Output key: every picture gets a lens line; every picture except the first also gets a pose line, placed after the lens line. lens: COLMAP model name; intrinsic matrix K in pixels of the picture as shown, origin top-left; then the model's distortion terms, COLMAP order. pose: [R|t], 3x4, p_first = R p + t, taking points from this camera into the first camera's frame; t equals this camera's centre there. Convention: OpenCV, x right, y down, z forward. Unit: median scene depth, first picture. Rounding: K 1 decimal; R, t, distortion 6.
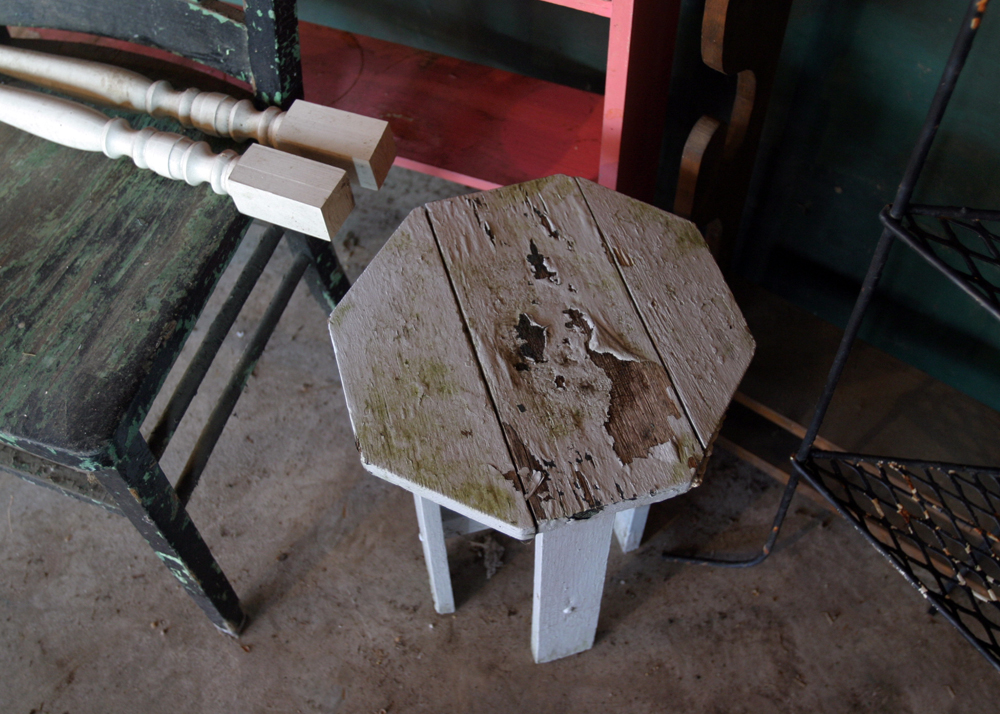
lens RADIAL K [[1078.1, 0, 500.0], [0, 1078.1, 357.0], [0, 0, 1]] dist [-0.101963, 0.162416]
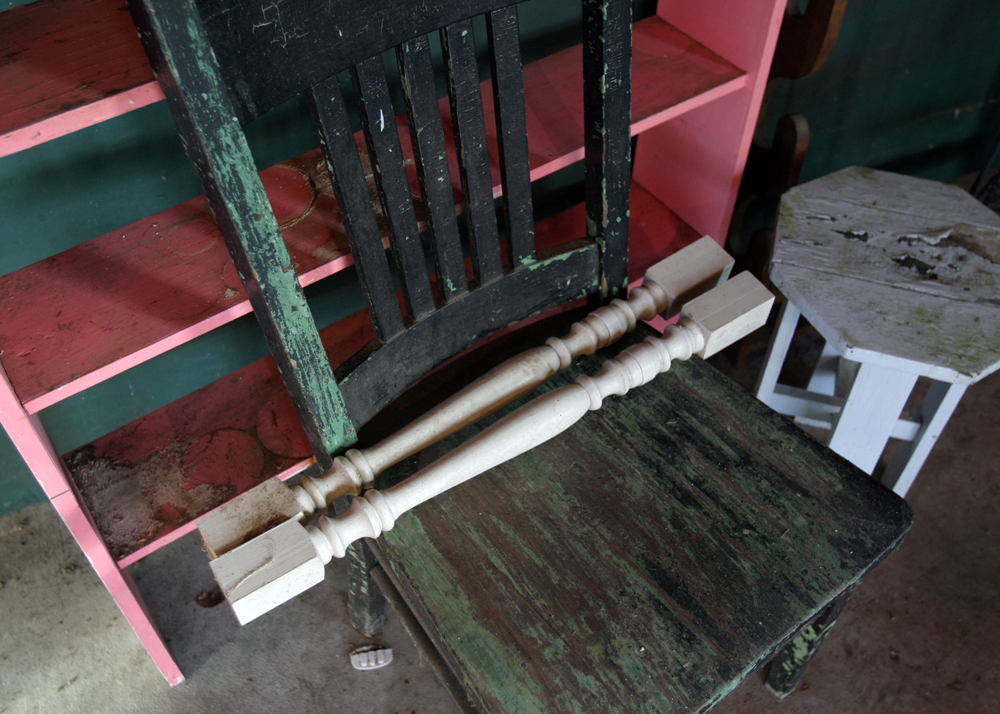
lens RADIAL K [[954.0, 0, 500.0], [0, 954.0, 357.0], [0, 0, 1]] dist [-0.098397, 0.094890]
pose [[0.532253, -0.620356, 0.576078, -1.032822], [0.694120, 0.709349, 0.122556, -0.451572], [-0.484669, 0.334636, 0.808155, 0.276912]]
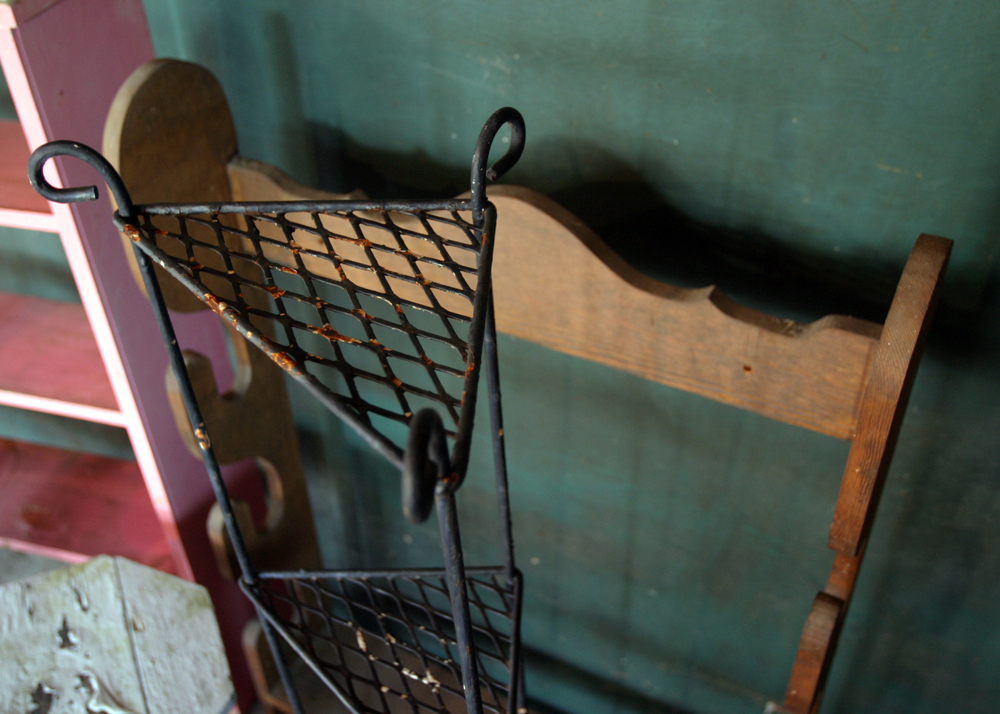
lens RADIAL K [[1046.1, 0, 500.0], [0, 1046.1, 357.0], [0, 0, 1]] dist [-0.053252, 0.017996]
pose [[0.993235, -0.076276, 0.087551, 0.438182], [0.099469, 0.947916, -0.302590, 0.014600], [-0.059911, 0.309251, 0.949091, -0.207639]]
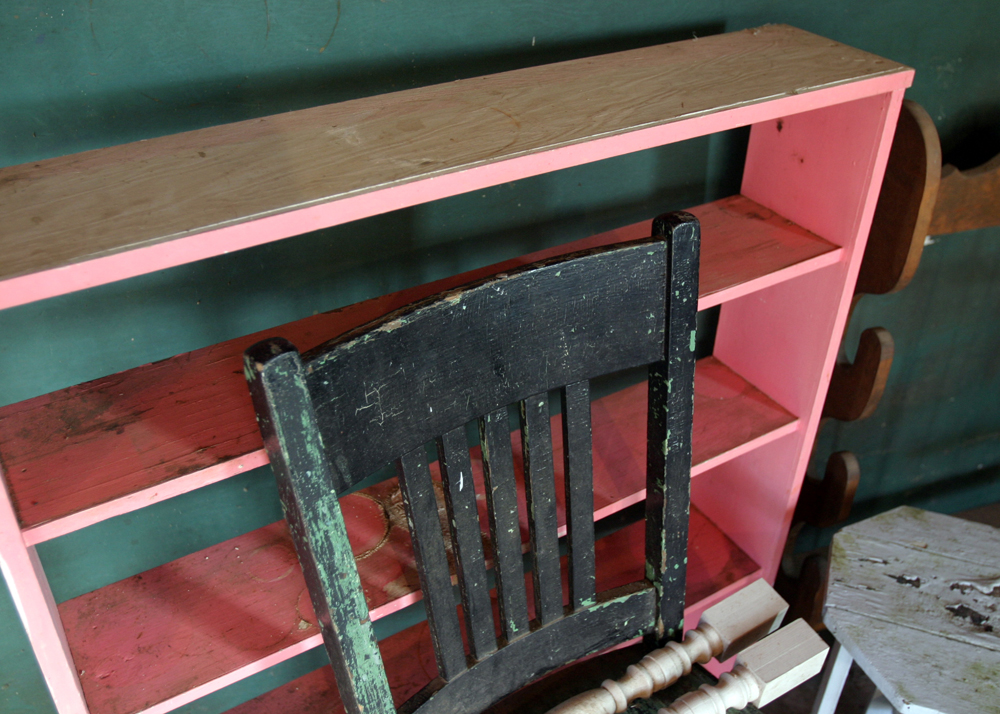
lens RADIAL K [[958.4, 0, 500.0], [0, 958.4, 357.0], [0, 0, 1]] dist [-0.089822, 0.076261]
pose [[0.588192, -0.427532, 0.686473, -1.032342], [0.657172, 0.747393, -0.097613, -0.550103], [-0.471333, 0.508546, 0.720573, 0.191744]]
